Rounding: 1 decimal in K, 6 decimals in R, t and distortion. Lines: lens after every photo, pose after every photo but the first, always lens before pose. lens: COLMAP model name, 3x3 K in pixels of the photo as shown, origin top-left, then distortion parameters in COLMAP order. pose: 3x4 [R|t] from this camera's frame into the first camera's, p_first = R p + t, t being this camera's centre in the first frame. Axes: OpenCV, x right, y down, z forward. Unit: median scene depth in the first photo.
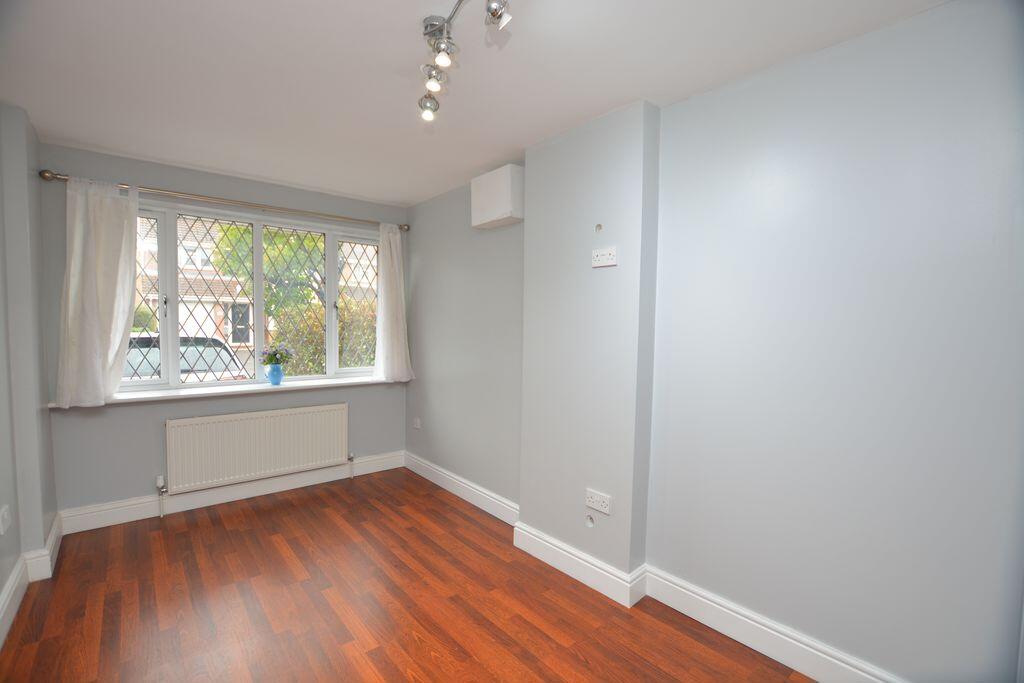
lens RADIAL K [[456.4, 0, 510.6], [0, 456.4, 348.6], [0, 0, 1]] dist [-0.015070, 0.000221]
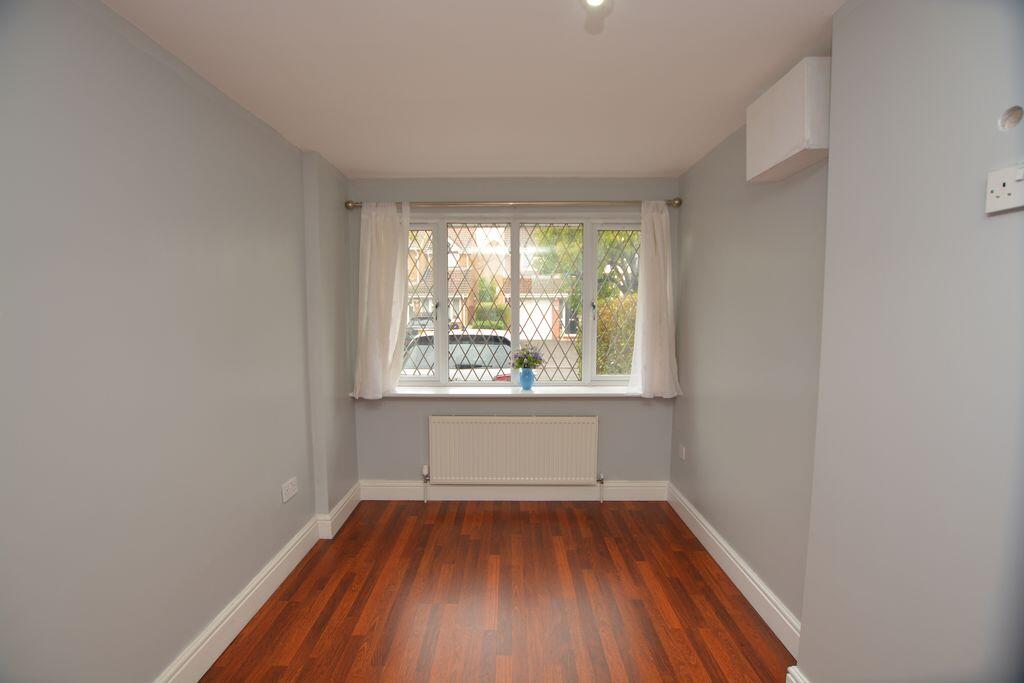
lens RADIAL K [[456.4, 0, 510.6], [0, 456.4, 348.6], [0, 0, 1]] dist [-0.015070, 0.000221]
pose [[0.766185, 0.038345, -0.641475, 0.079429], [-0.024774, 0.999239, 0.030140, -0.037883], [0.642143, -0.007201, 0.766551, 0.268363]]
